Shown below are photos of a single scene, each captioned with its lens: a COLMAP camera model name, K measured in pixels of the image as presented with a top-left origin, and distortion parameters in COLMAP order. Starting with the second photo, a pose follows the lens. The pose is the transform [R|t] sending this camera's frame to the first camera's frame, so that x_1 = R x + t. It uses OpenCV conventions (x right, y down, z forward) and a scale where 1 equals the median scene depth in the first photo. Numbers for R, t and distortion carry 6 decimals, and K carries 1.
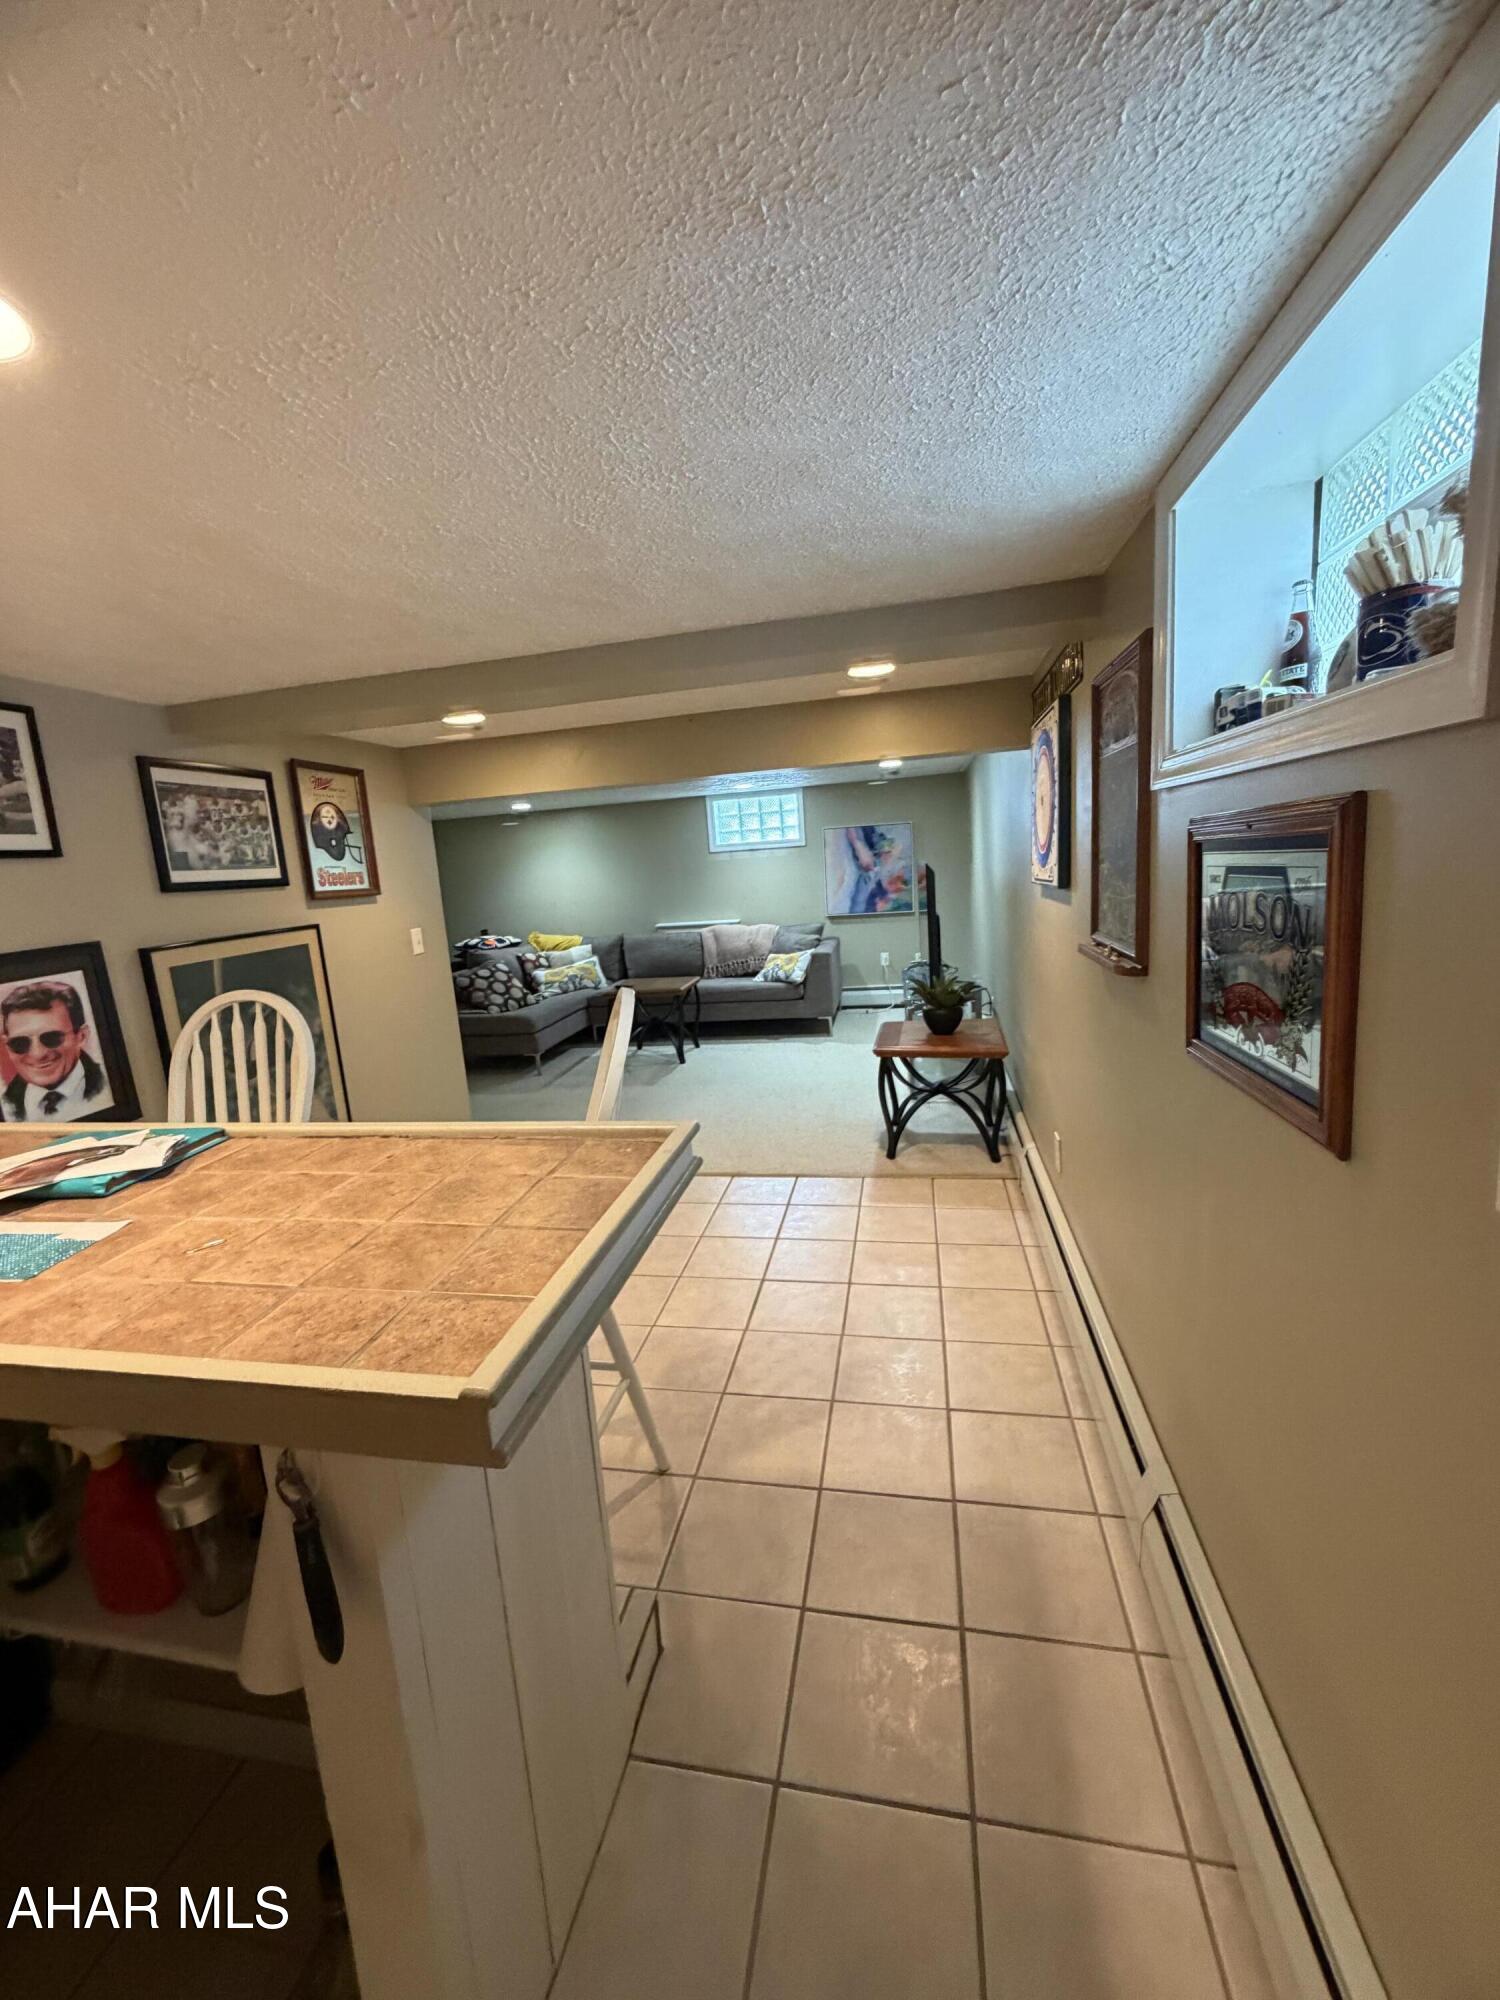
lens RADIAL K [[790.0, 0, 743.6], [0, 790.0, 990.8], [0, 0, 1]] dist [-0.000871, -0.000034]
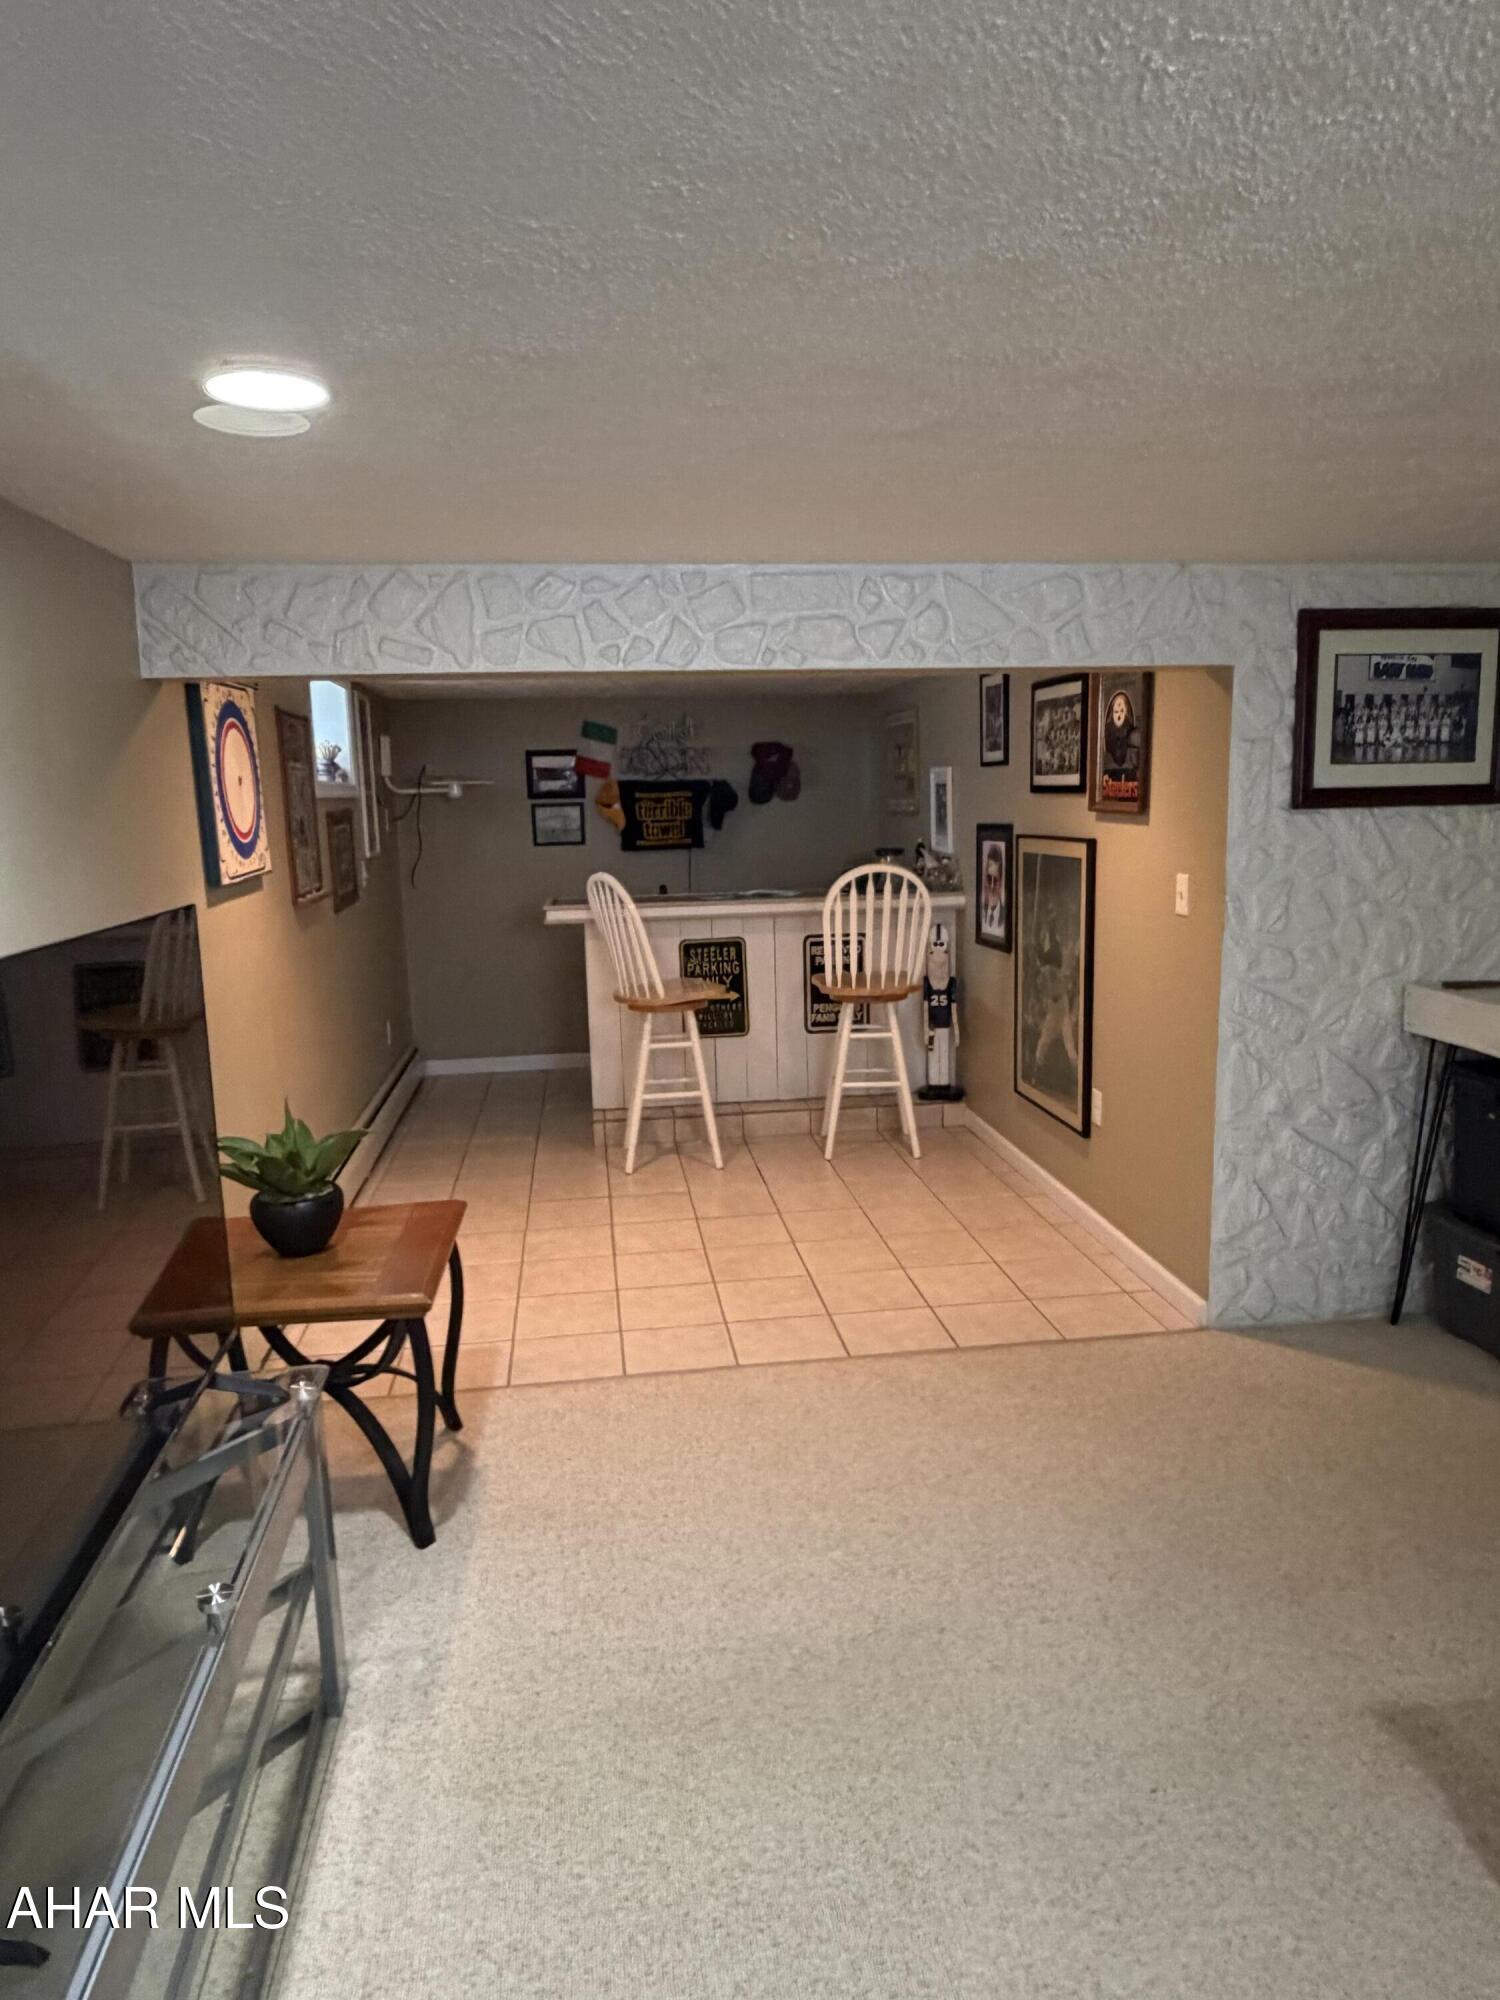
lens RADIAL K [[1225.9, 0, 750.0], [0, 1225.9, 1000.0], [0, 0, 1]] dist [0.001163, -0.000045]
pose [[-0.937041, 0.148495, -0.316074, 0.392371], [0.033163, 0.938837, 0.342760, -0.568380], [0.347640, 0.310699, -0.884654, 3.052678]]
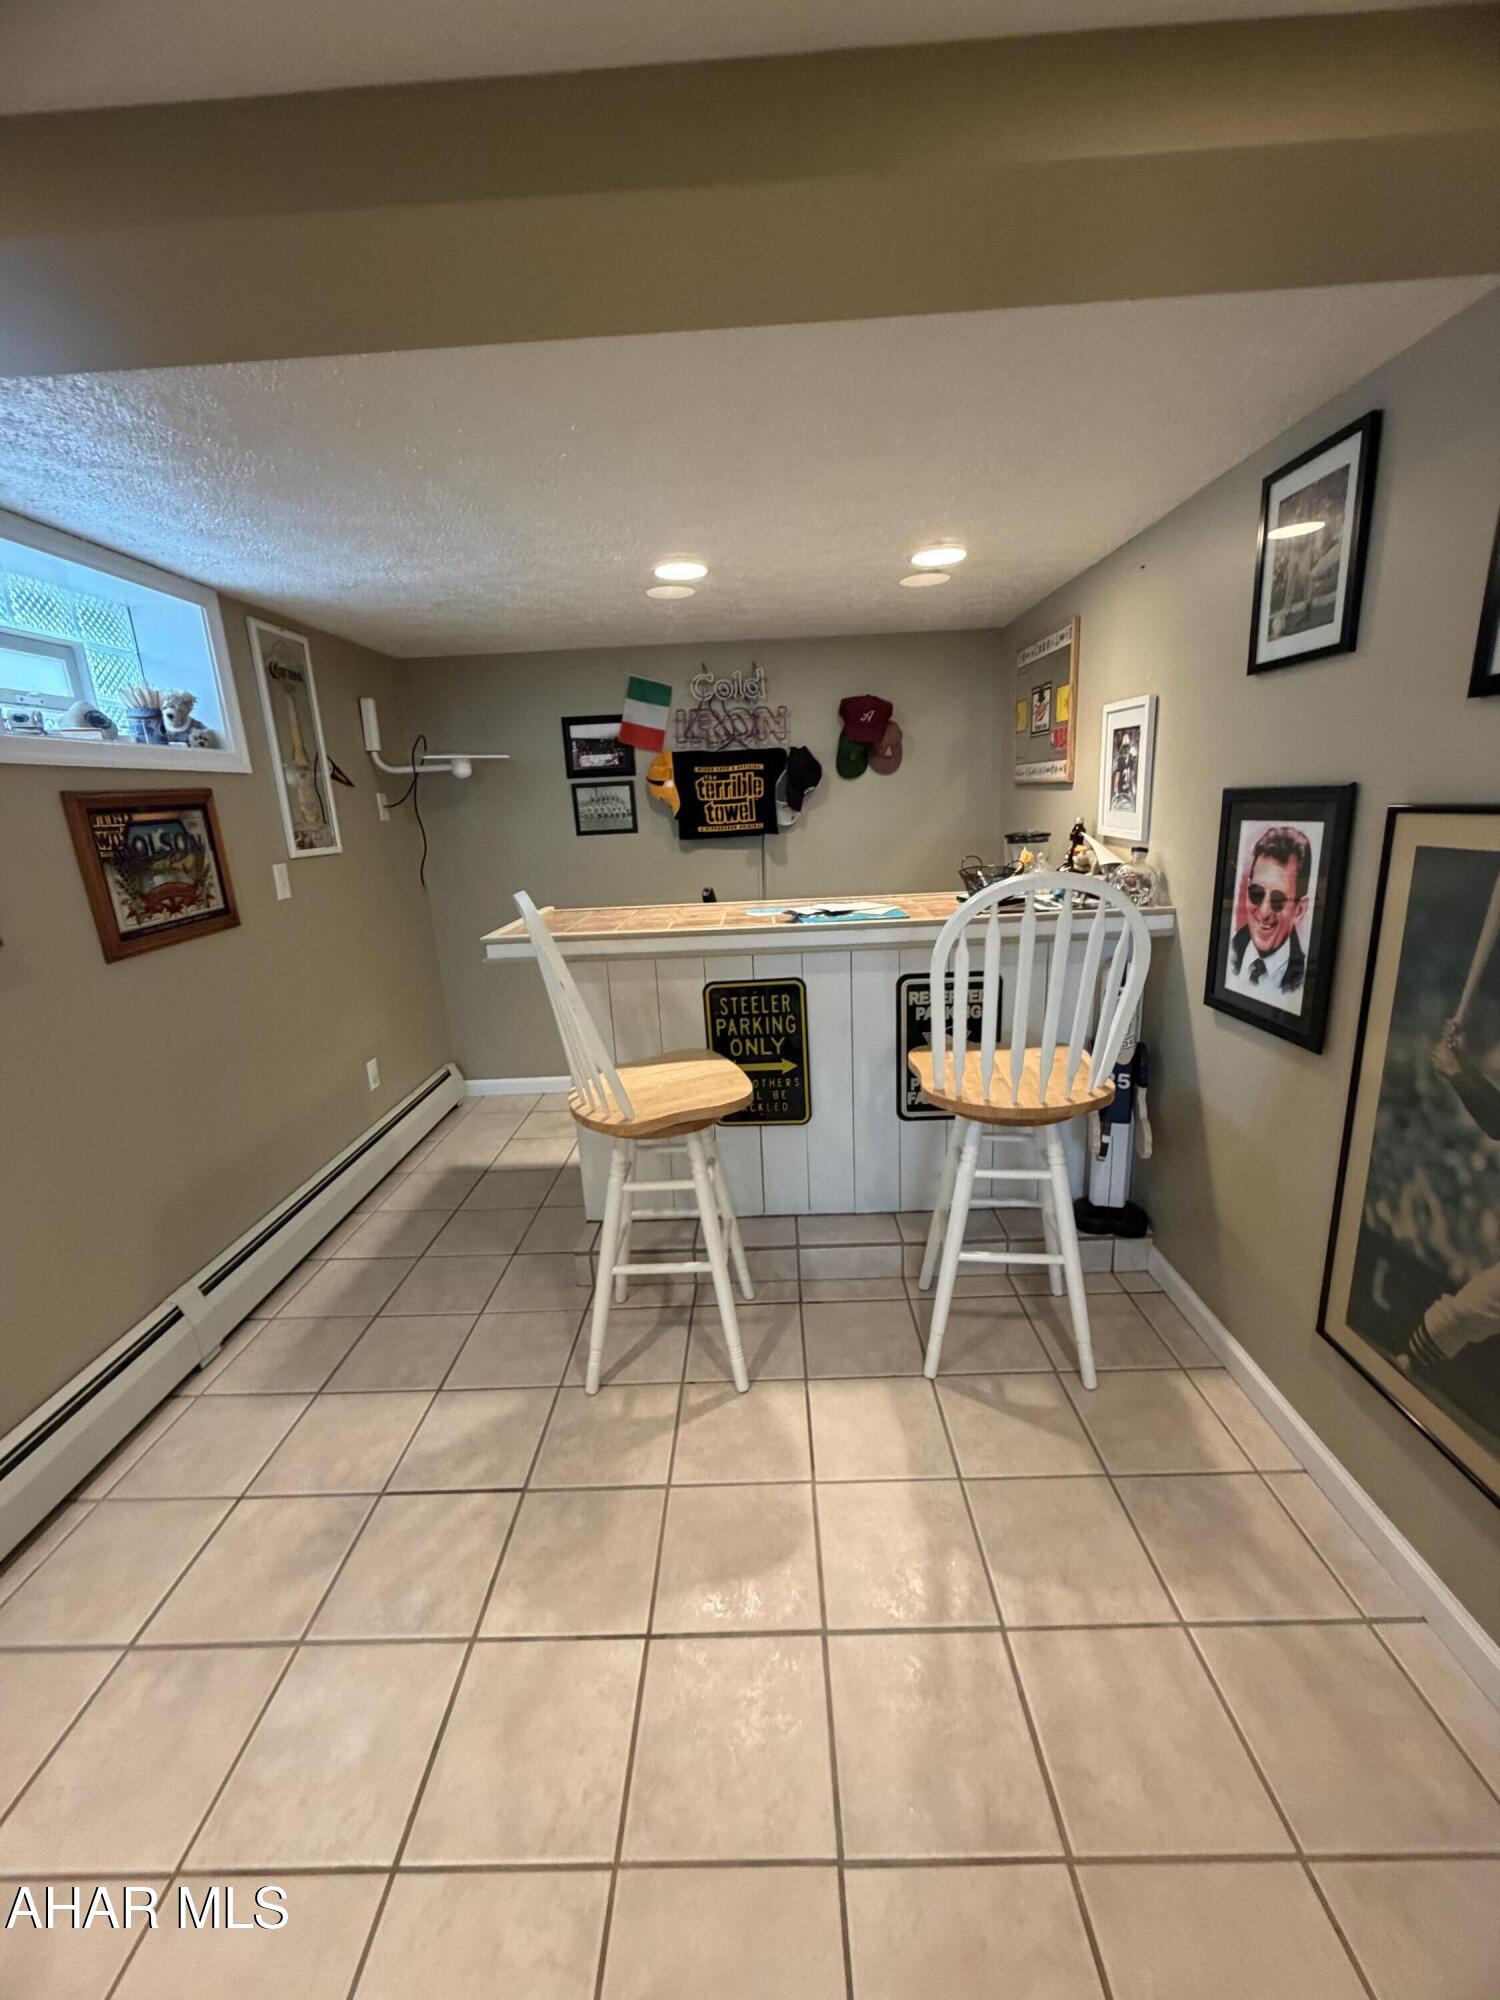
lens RADIAL K [[790.0, 0, 743.6], [0, 790.0, 990.8], [0, 0, 1]] dist [-0.000871, -0.000034]
pose [[-0.976712, 0.158611, -0.144485, -0.211150], [0.086814, 0.907988, 0.409905, -0.230853], [0.196206, 0.387815, -0.900612, 1.641760]]
